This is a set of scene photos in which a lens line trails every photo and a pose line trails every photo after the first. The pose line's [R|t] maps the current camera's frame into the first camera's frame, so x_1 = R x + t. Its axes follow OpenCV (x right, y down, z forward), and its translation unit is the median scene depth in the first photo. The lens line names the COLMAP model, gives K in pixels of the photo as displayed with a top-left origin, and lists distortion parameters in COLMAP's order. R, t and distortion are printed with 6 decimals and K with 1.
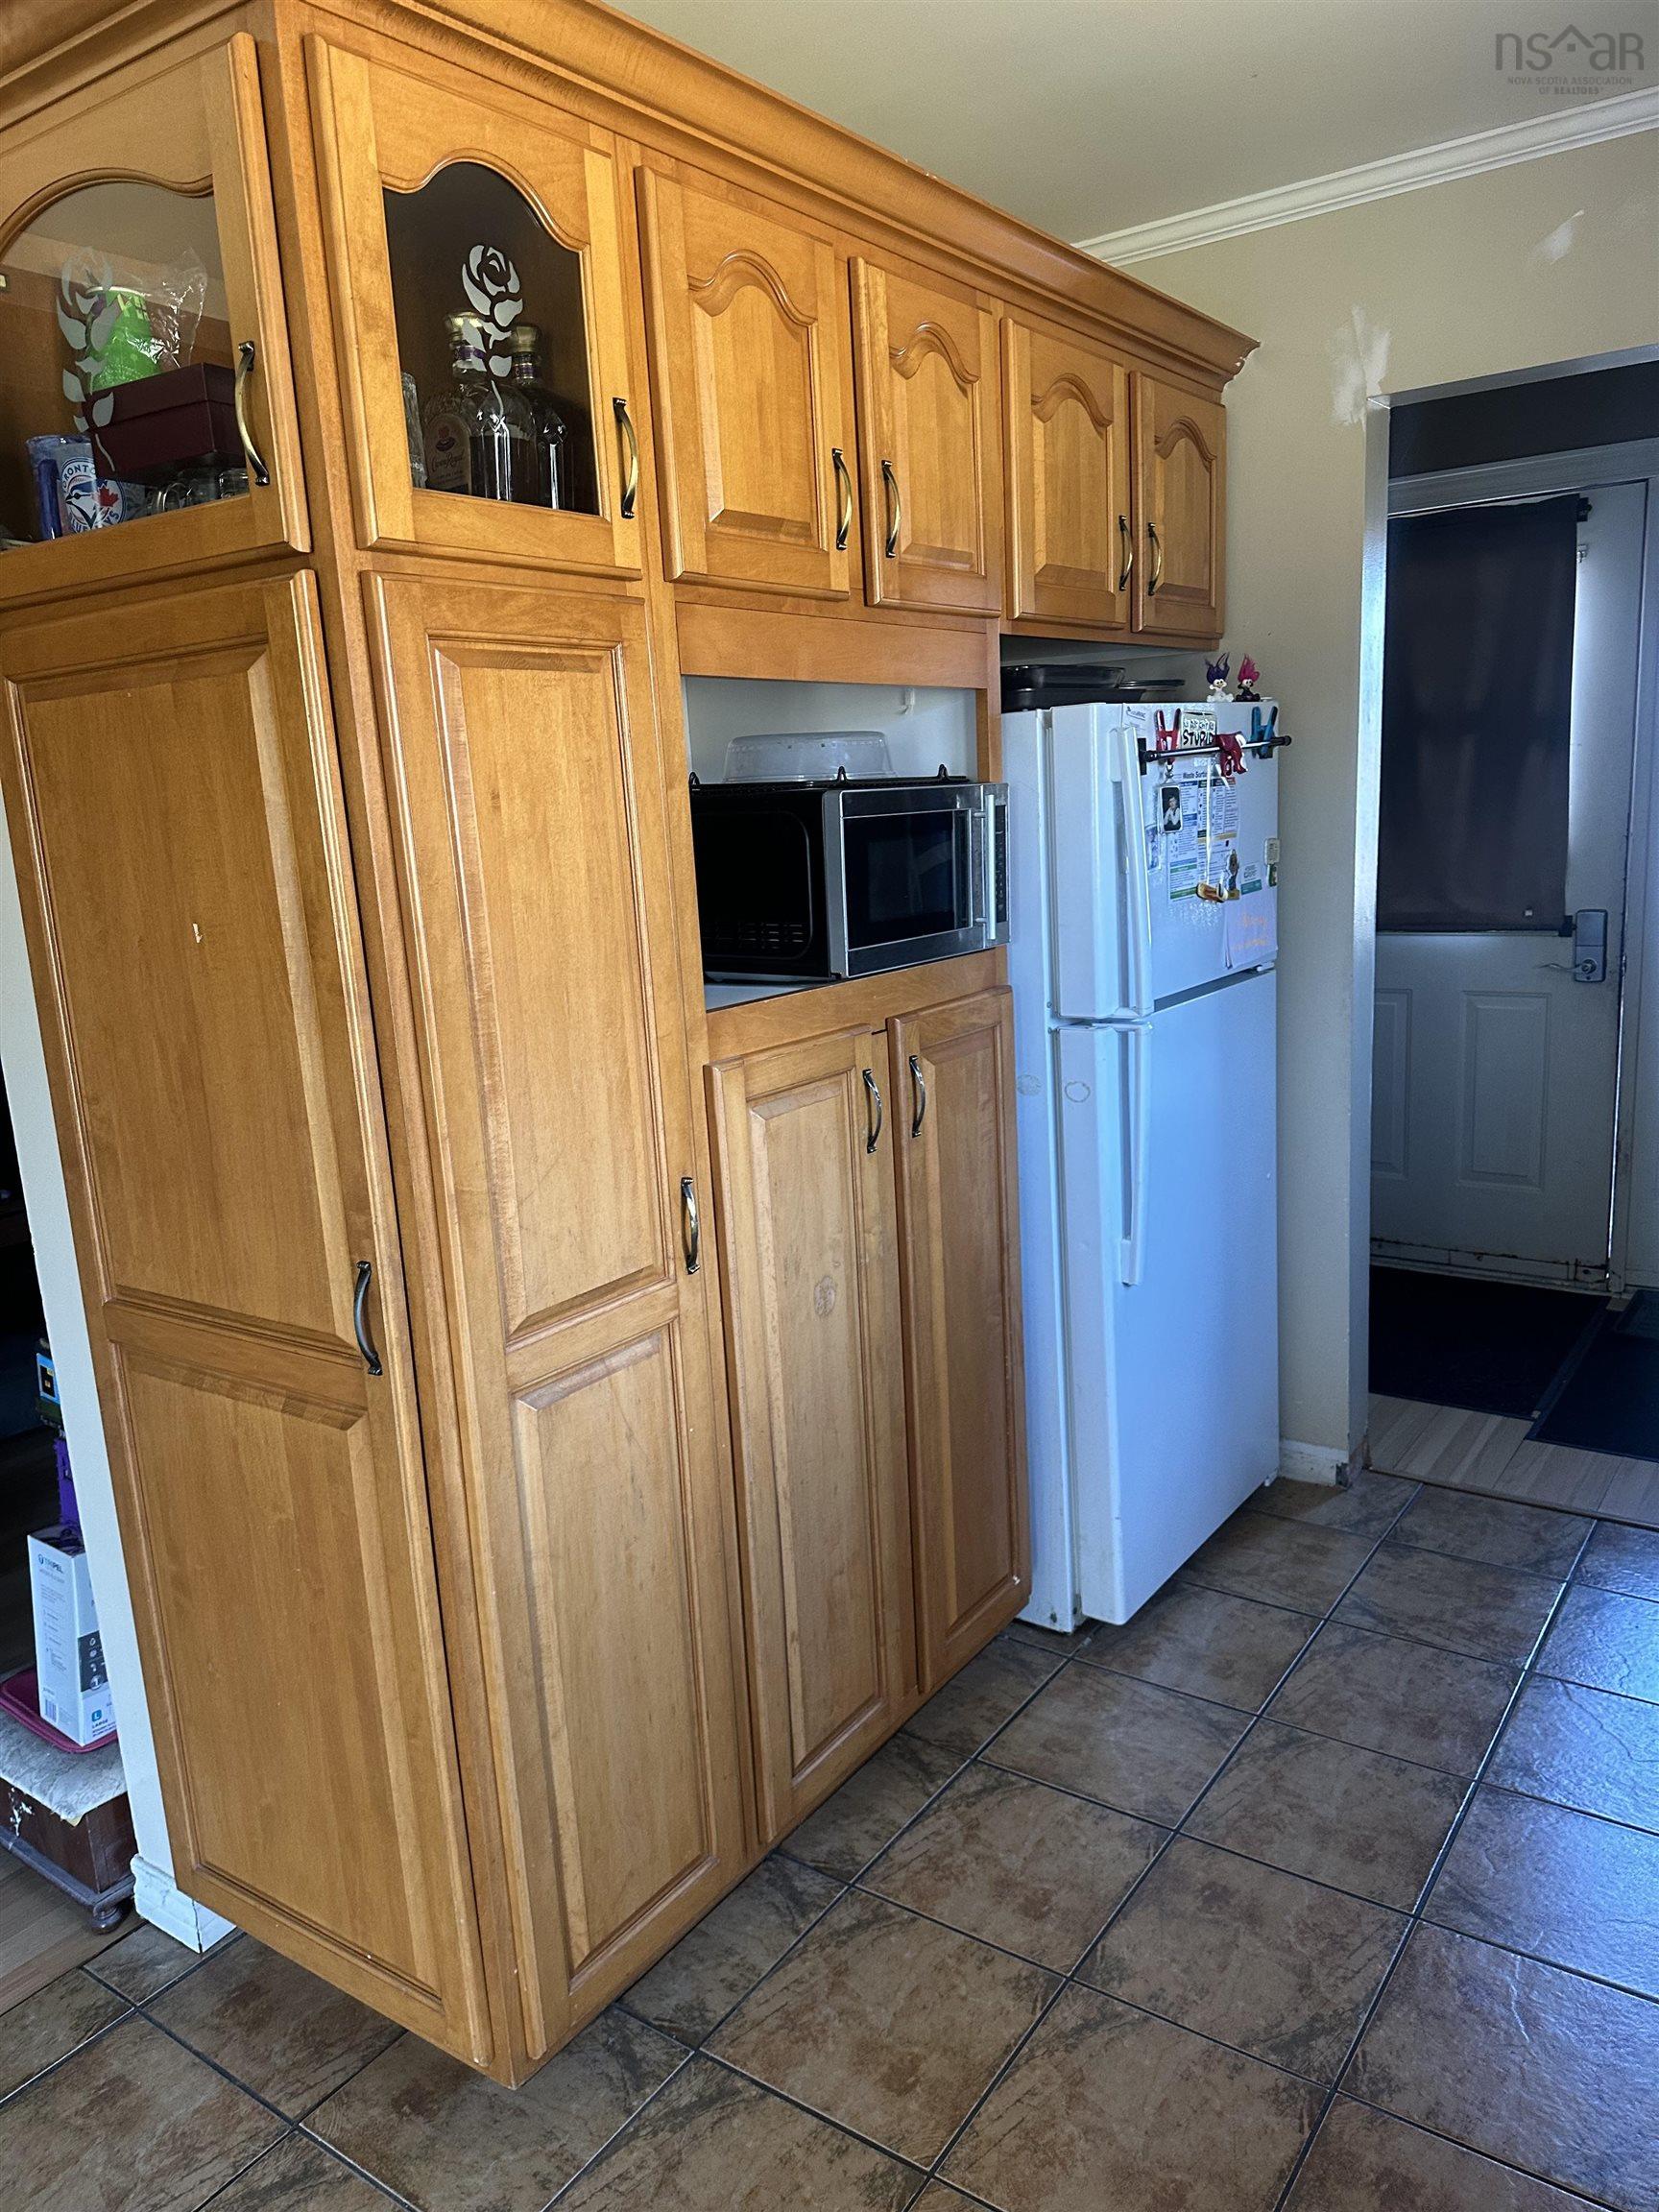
lens RADIAL K [[1565.2, 0, 849.8], [0, 1565.2, 1102.2], [0, 0, 1]] dist [0.039017, -0.047560]
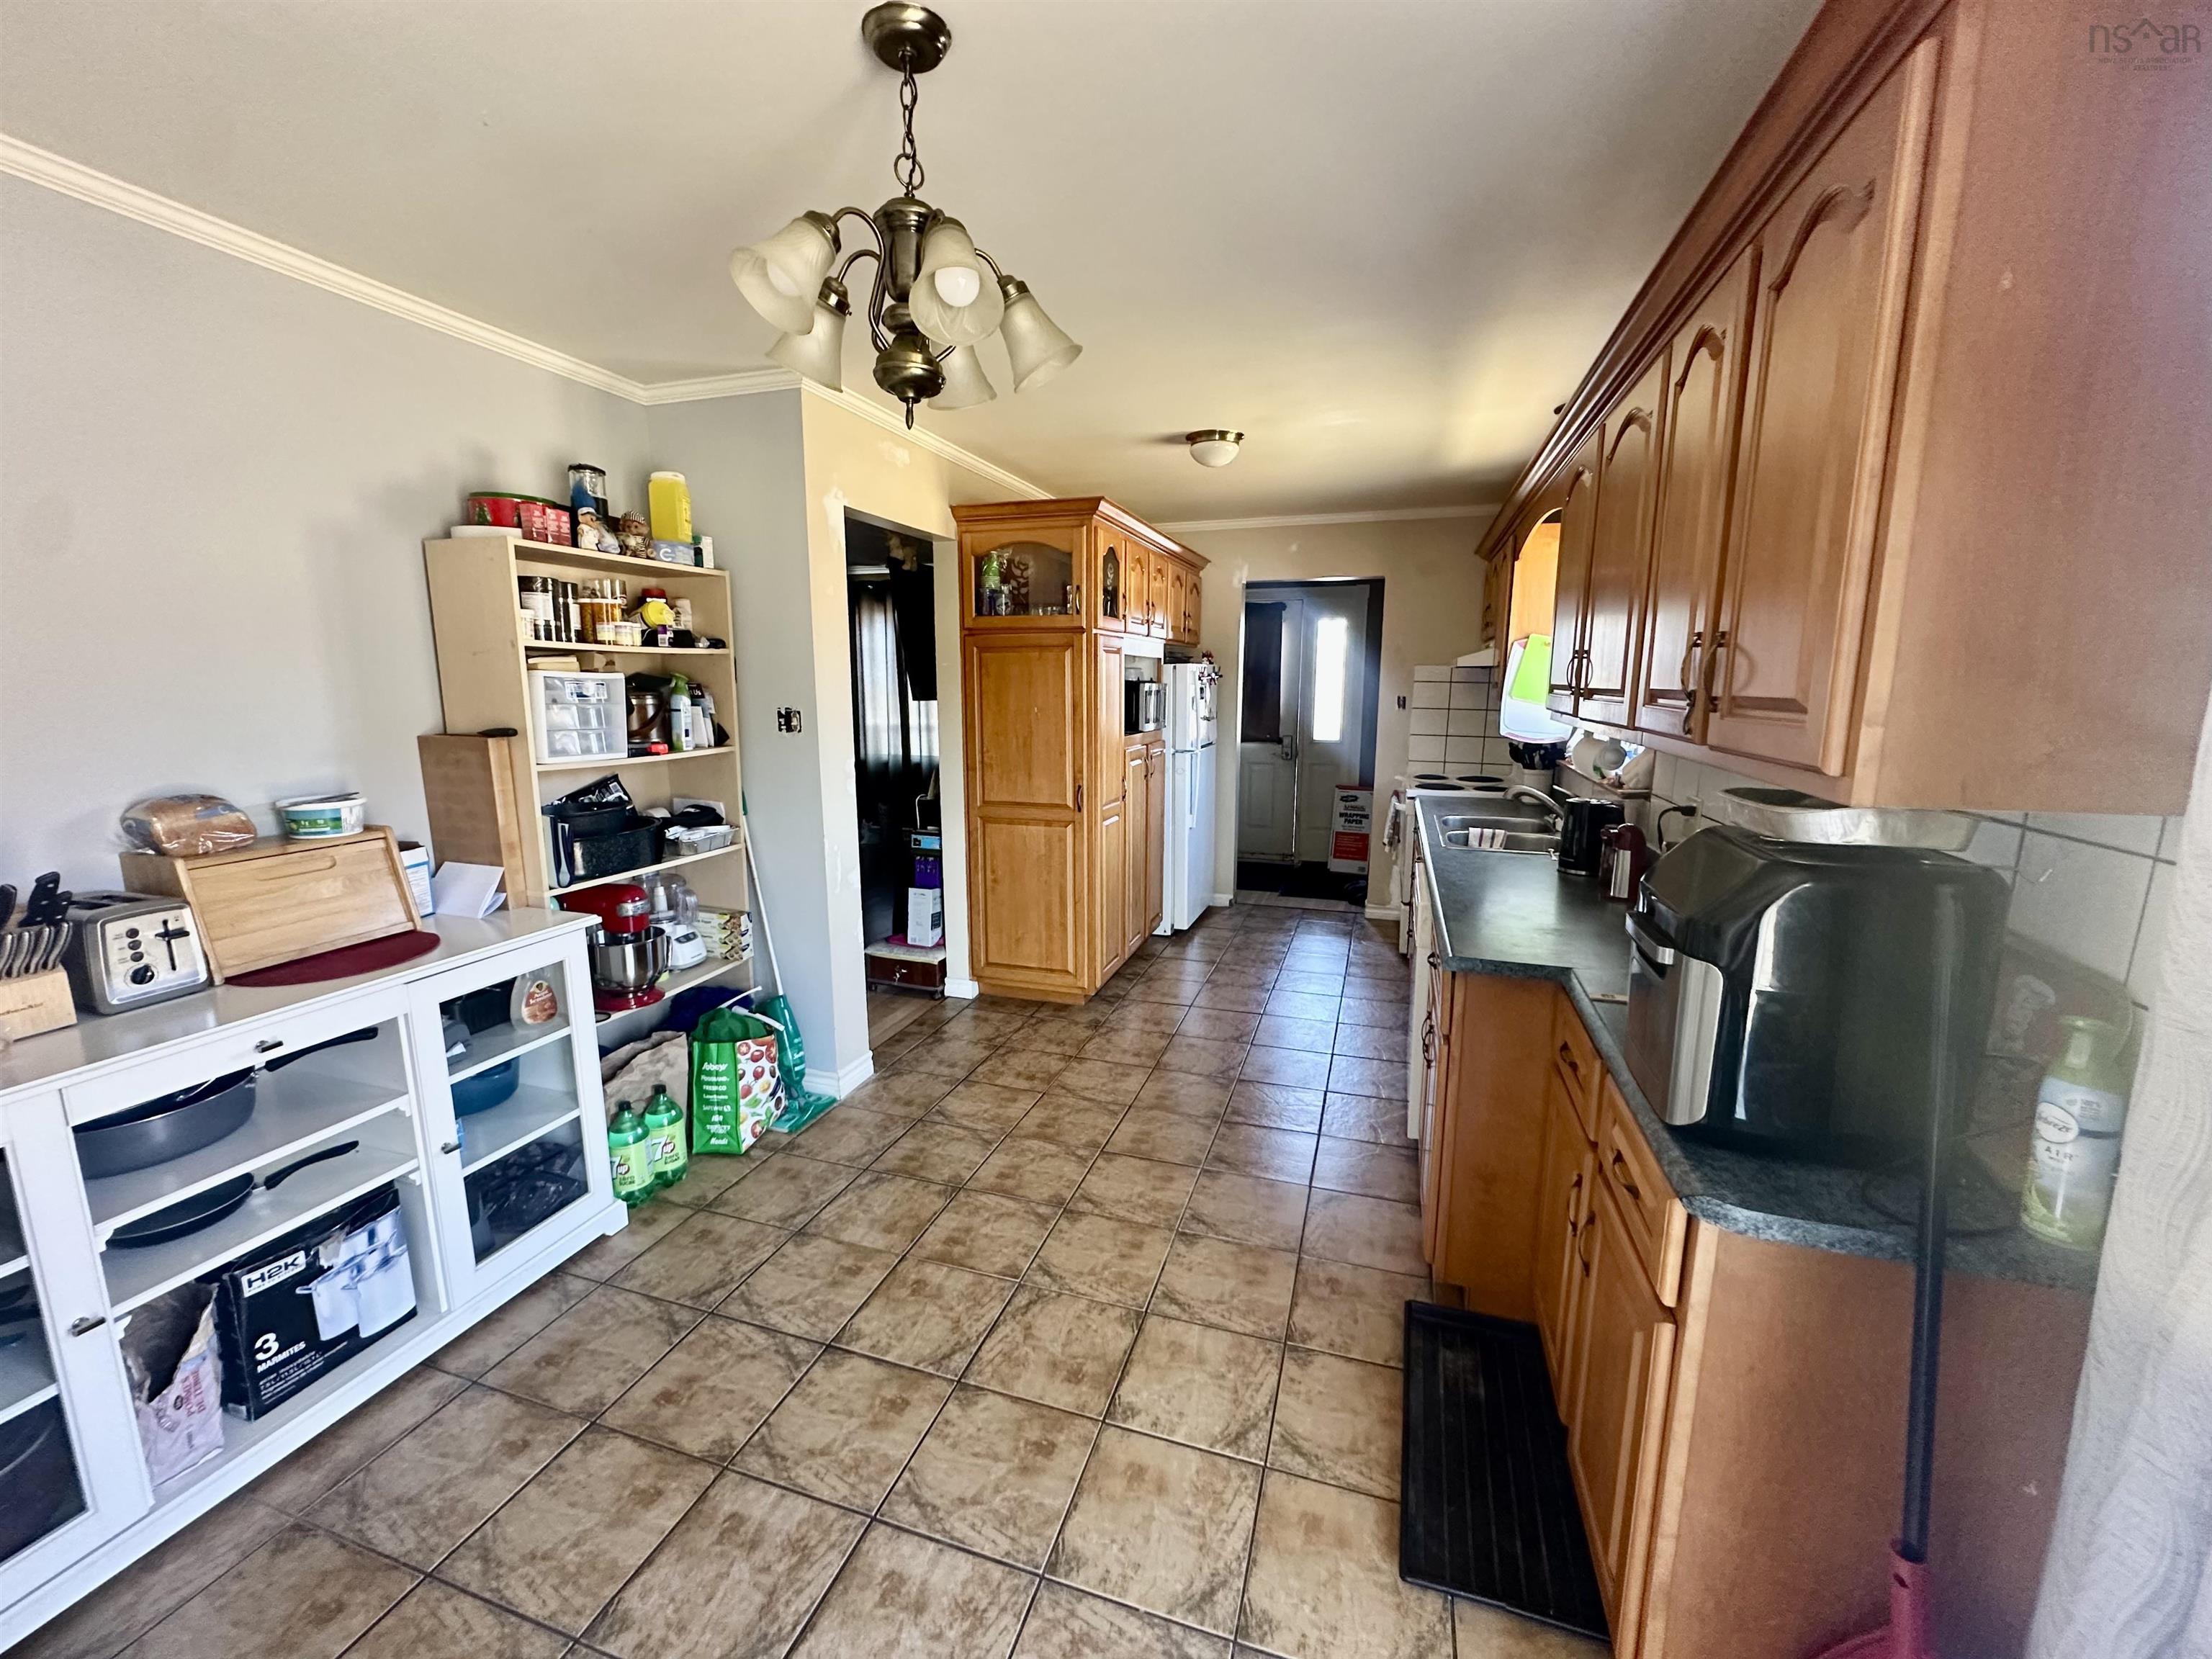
lens RADIAL K [[876.6, 0, 1104.8], [0, 876.6, 825.8], [0, 0, 1]] dist [-0.007238, 0.000641]
pose [[0.957013, 0.001766, 0.290041, -0.687261], [0.010767, 0.999076, -0.041611, 0.229291], [-0.289846, 0.042945, 0.956109, -0.979283]]
